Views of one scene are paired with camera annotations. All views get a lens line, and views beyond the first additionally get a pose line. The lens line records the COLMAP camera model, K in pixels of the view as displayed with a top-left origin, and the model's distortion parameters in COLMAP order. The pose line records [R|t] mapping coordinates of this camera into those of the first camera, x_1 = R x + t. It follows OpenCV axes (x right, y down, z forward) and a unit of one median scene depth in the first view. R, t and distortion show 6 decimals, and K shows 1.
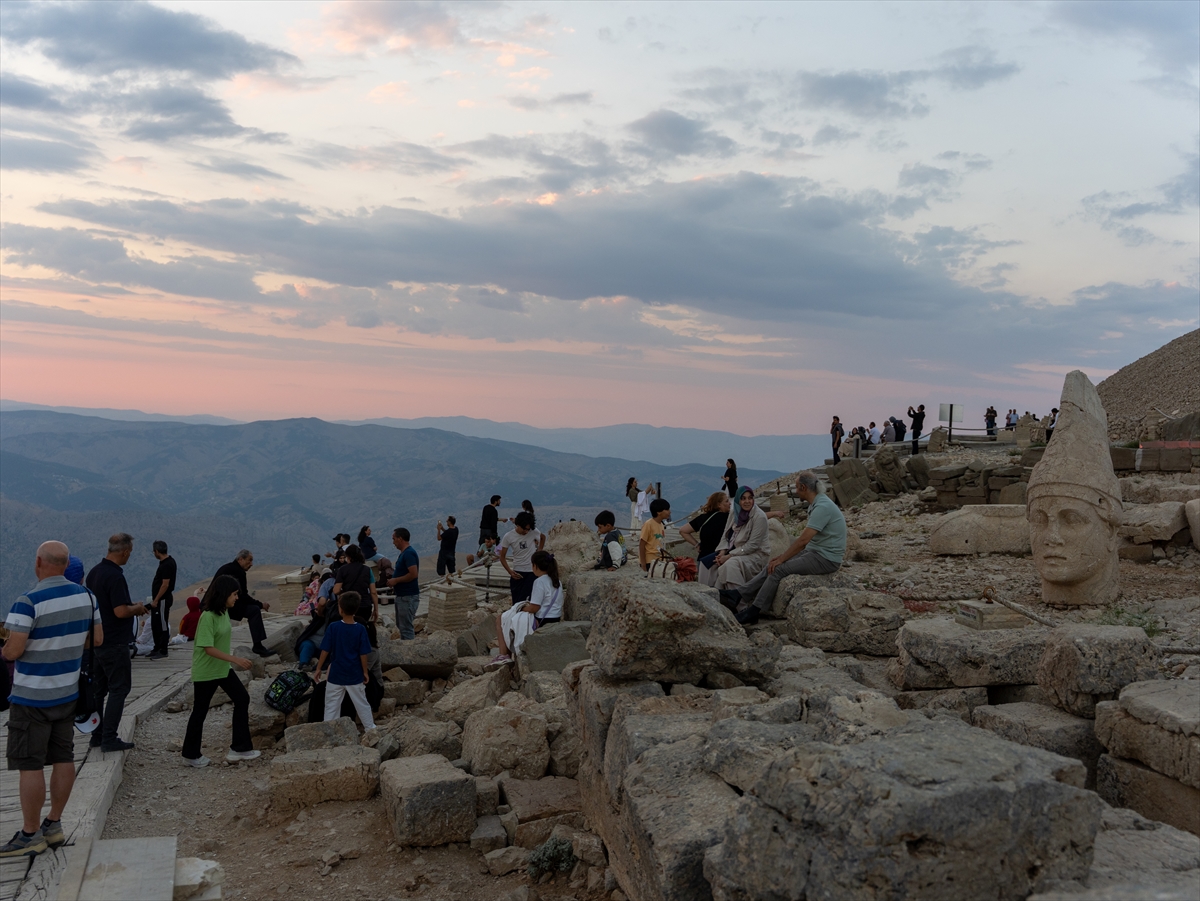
lens RADIAL K [[1206.3, 0, 604.6], [0, 1206.3, 442.9], [0, 0, 1]] dist [-0.005163, 0.000000]
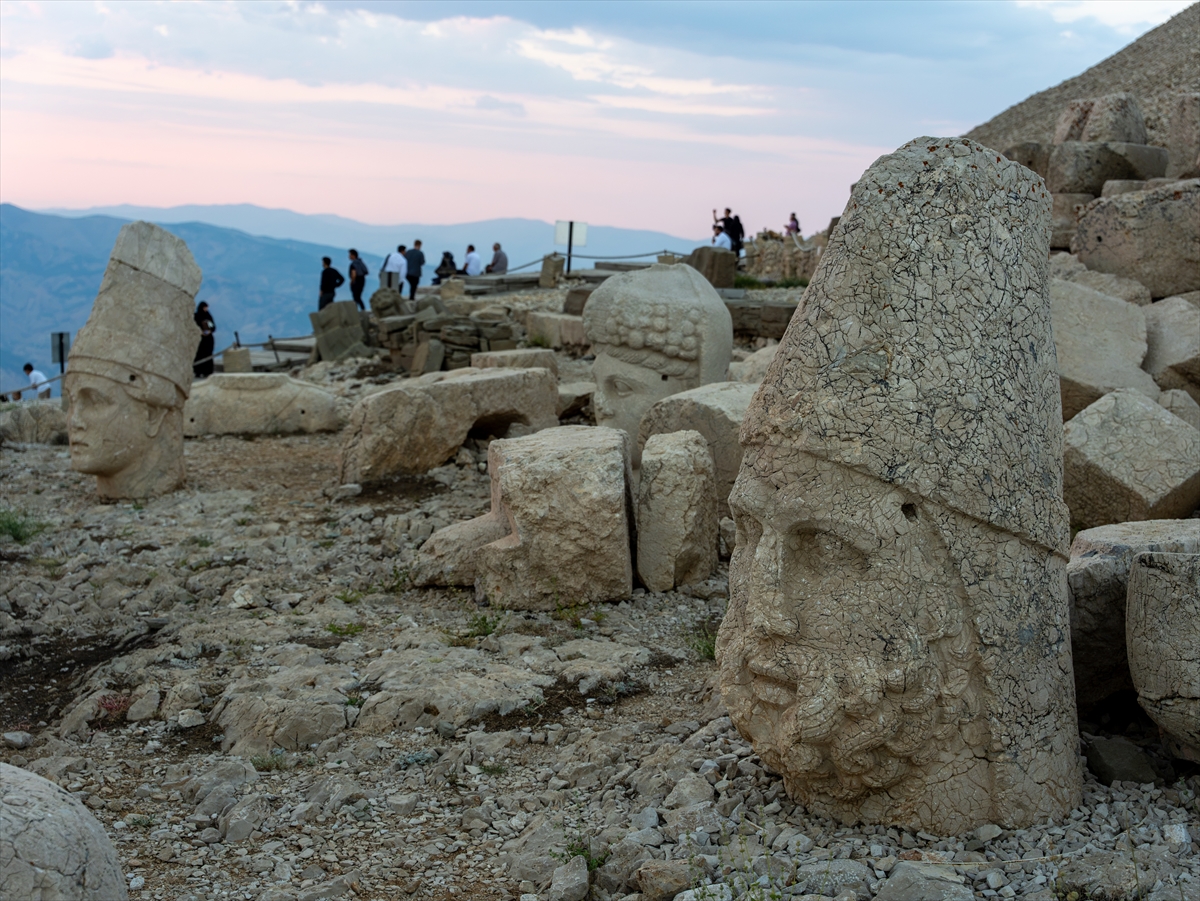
lens RADIAL K [[1860.7, 0, 596.7], [0, 1860.7, 443.6], [0, 0, 1]] dist [0.047449, 0.000000]
pose [[0.997853, -0.000014, 0.065493, 0.539245], [-0.006826, 0.994531, 0.104223, -0.037479], [-0.065136, -0.104446, 0.992395, -0.277049]]
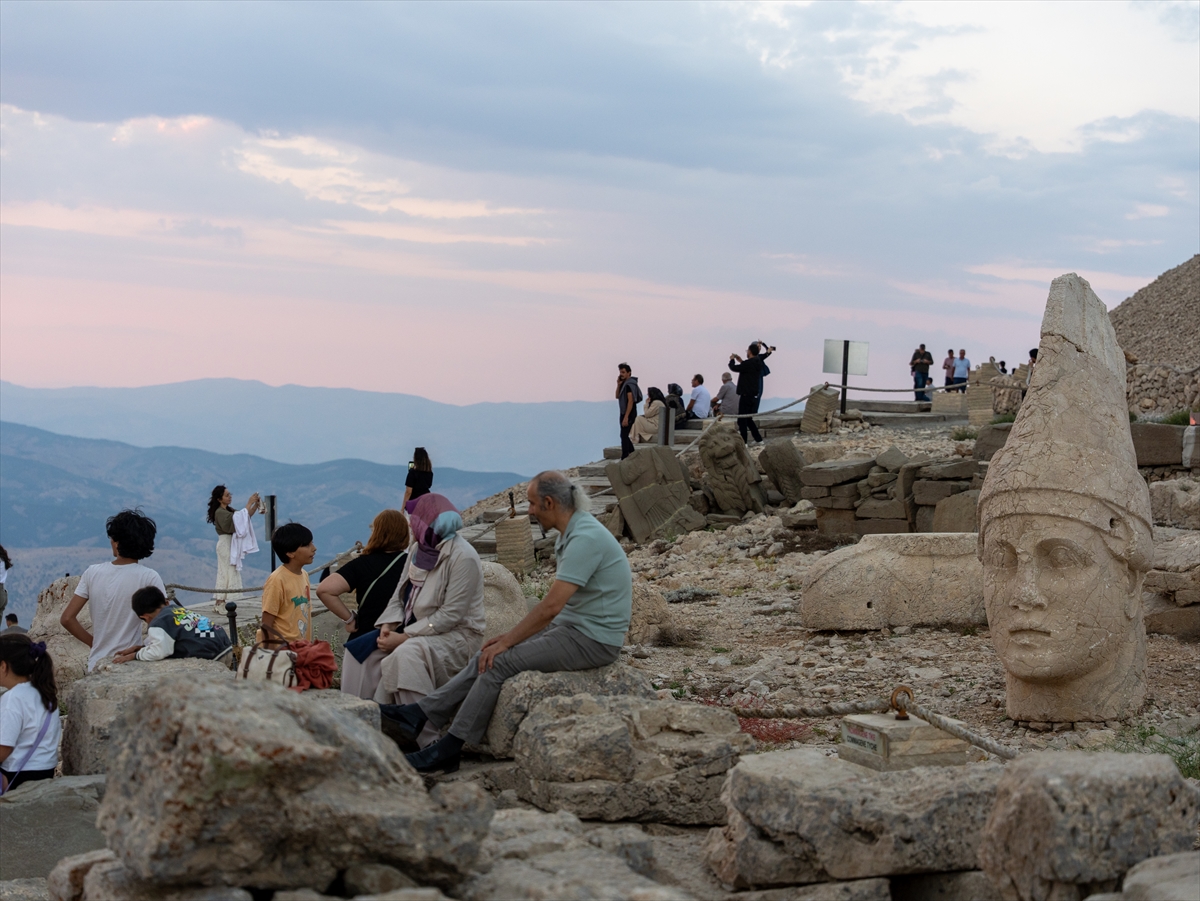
lens RADIAL K [[2424.3, 0, 604.7], [0, 2424.3, 461.9], [0, 0, 1]] dist [0.051045, 0.000000]
pose [[0.984053, -0.003551, 0.177840, 0.004506], [0.000308, 0.999833, 0.018260, 0.001759], [-0.177875, -0.017914, 0.983890, -0.001452]]
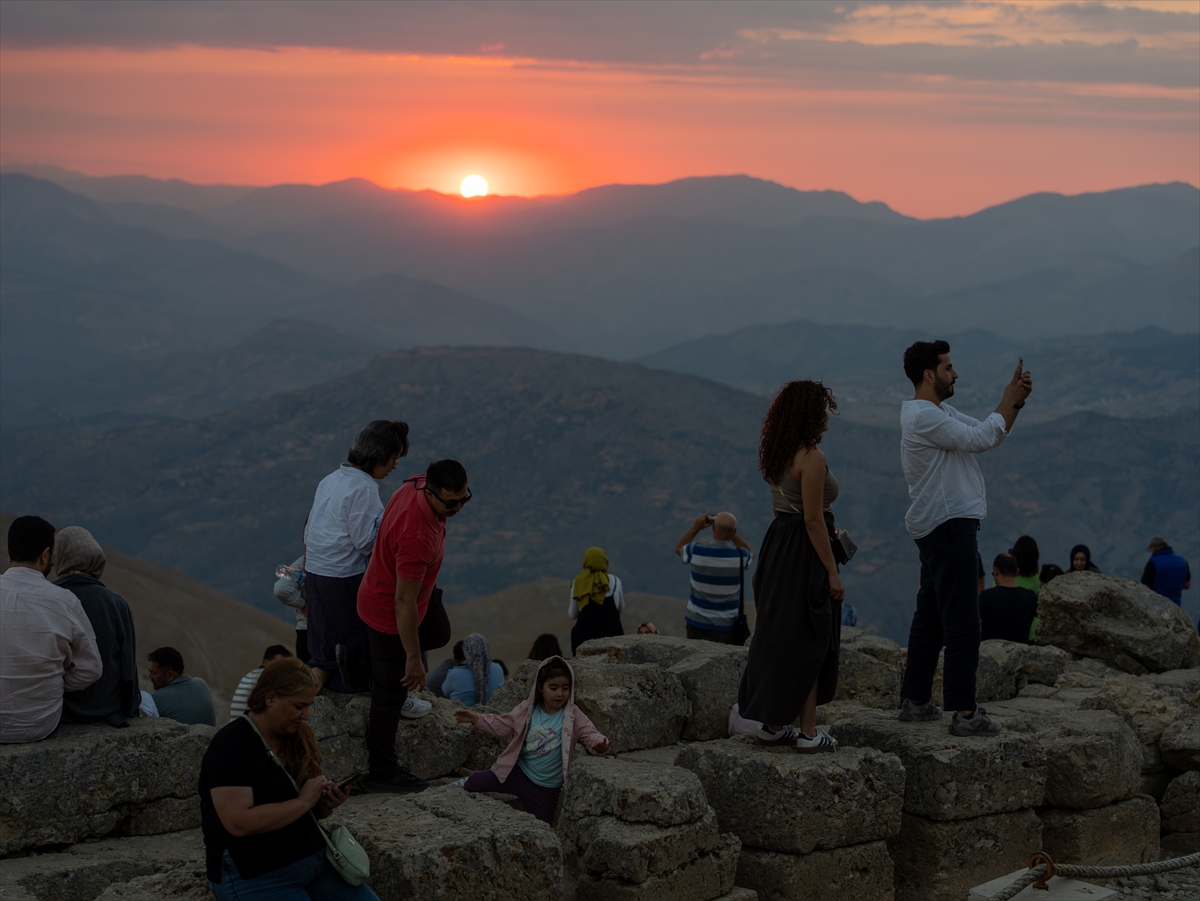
lens RADIAL K [[2617.1, 0, 601.9], [0, 2617.1, 457.3], [0, 0, 1]] dist [0.053726, 0.000000]
pose [[0.583490, 0.054815, -0.810268, 0.693637], [-0.026820, 0.998476, 0.048234, -0.045665], [0.811677, -0.006413, 0.584071, -0.359907]]
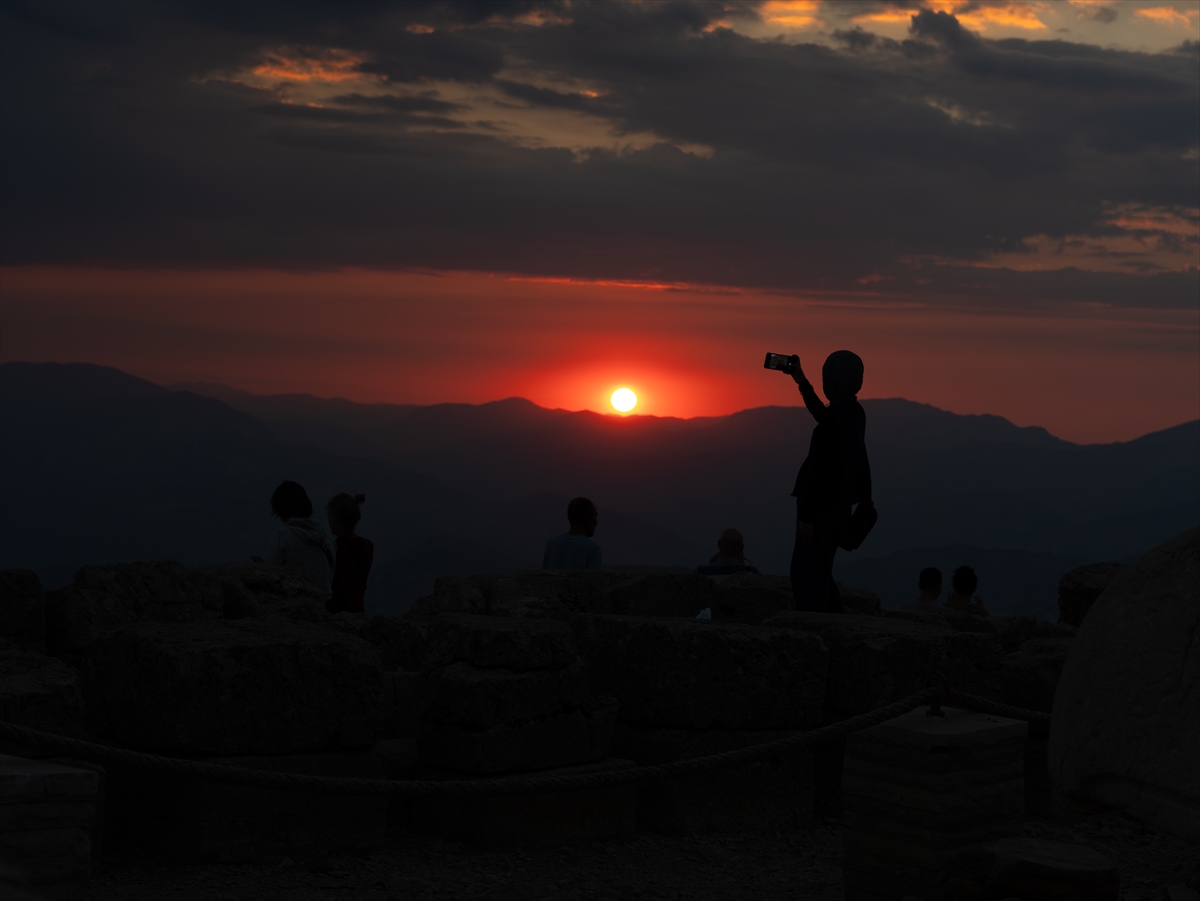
lens RADIAL K [[2617.1, 0, 585.5], [0, 2617.1, 451.6], [0, 0, 1]] dist [0.053726, 0.000000]
pose [[0.526350, -0.009821, -0.850212, 0.669783], [-0.039791, 0.998553, -0.036168, 0.041049], [0.849337, 0.052868, 0.525197, -0.263867]]
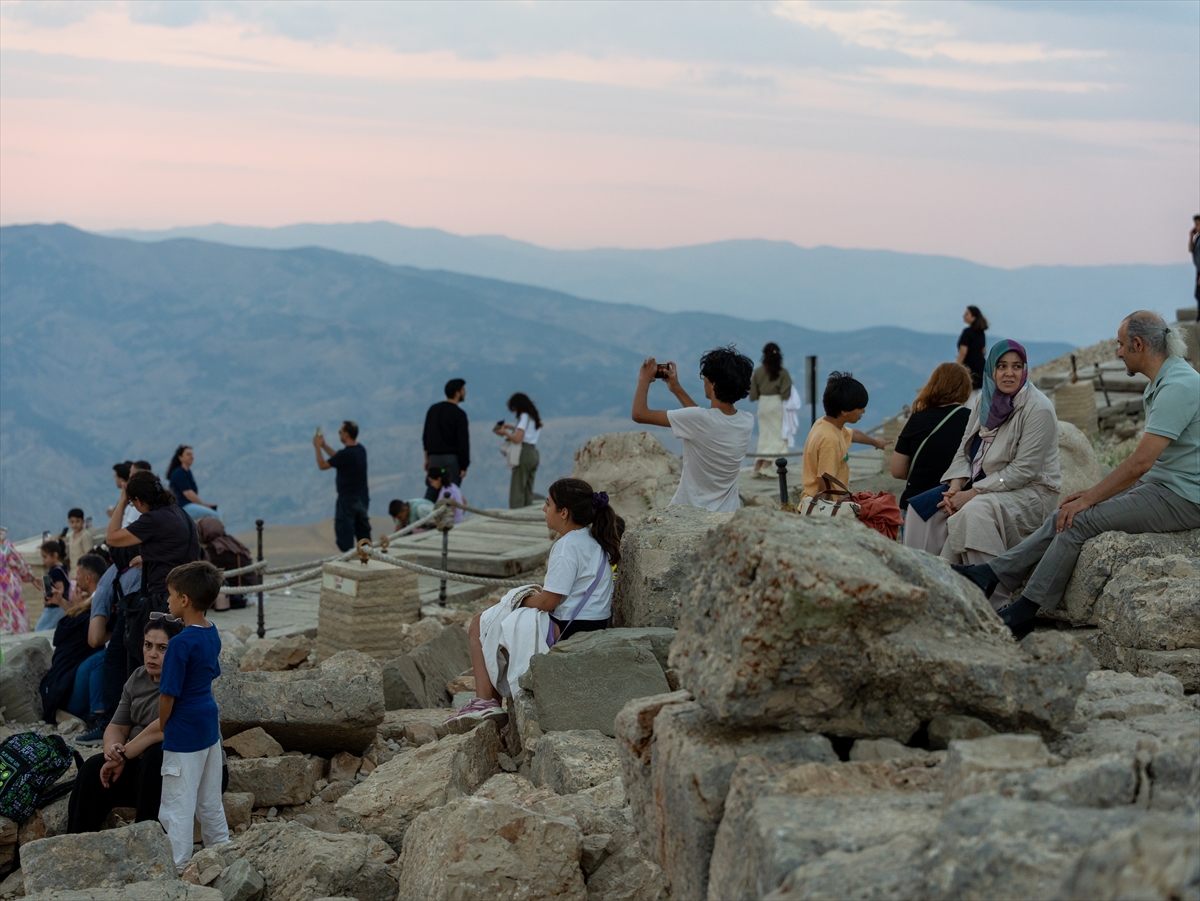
lens RADIAL K [[2617.1, 0, 621.9], [0, 2617.1, 444.6], [0, 0, 1]] dist [0.053726, 0.000000]
pose [[0.999635, 0.005784, -0.026380, -0.002597], [-0.004126, 0.998039, 0.062453, 0.008163], [0.026689, -0.062321, 0.997699, -0.001686]]
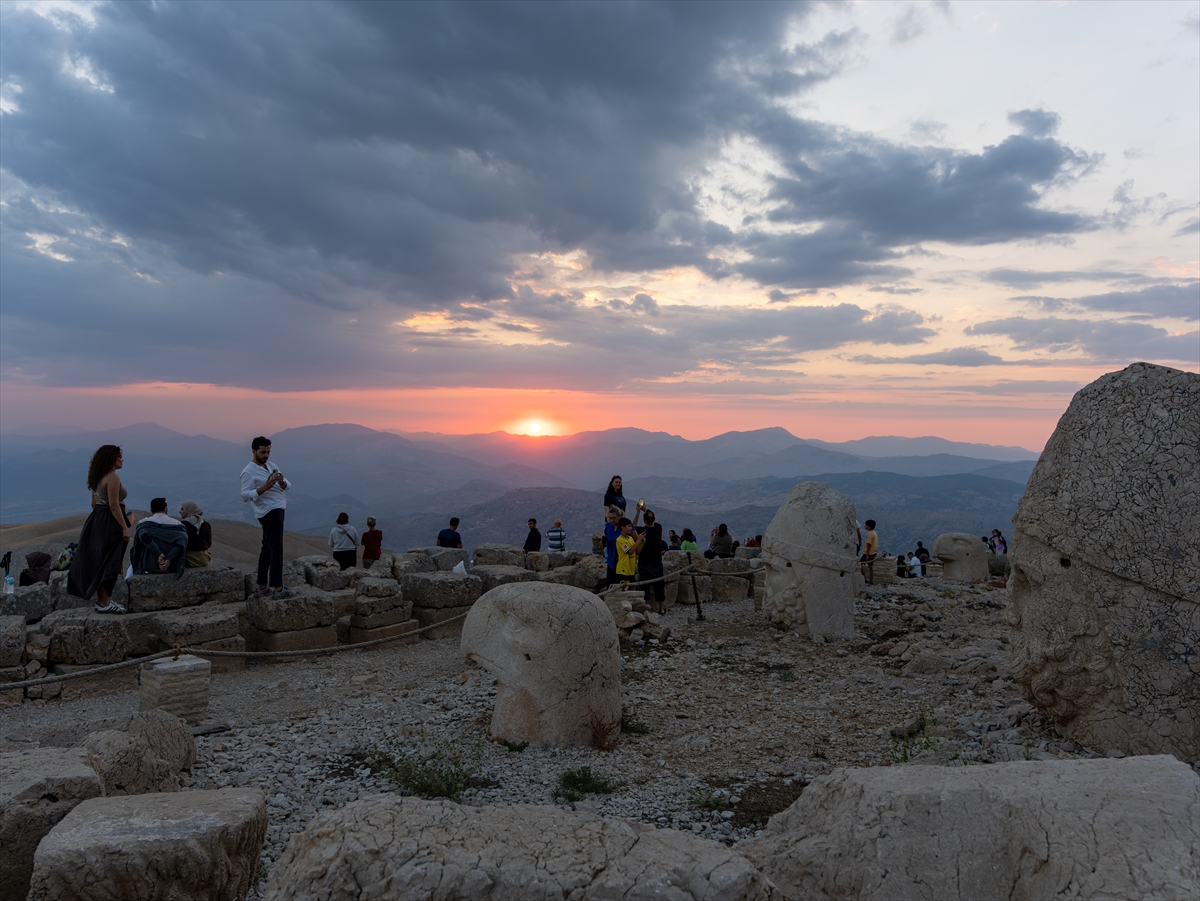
lens RADIAL K [[896.1, 0, 599.7], [0, 896.1, 452.5], [0, 0, 1]] dist [-0.009839, -0.006625]
pose [[0.597321, -0.021840, -0.801705, 0.802769], [-0.006423, 0.999467, -0.032013, -0.013542], [0.801977, 0.024271, 0.596862, -0.247663]]
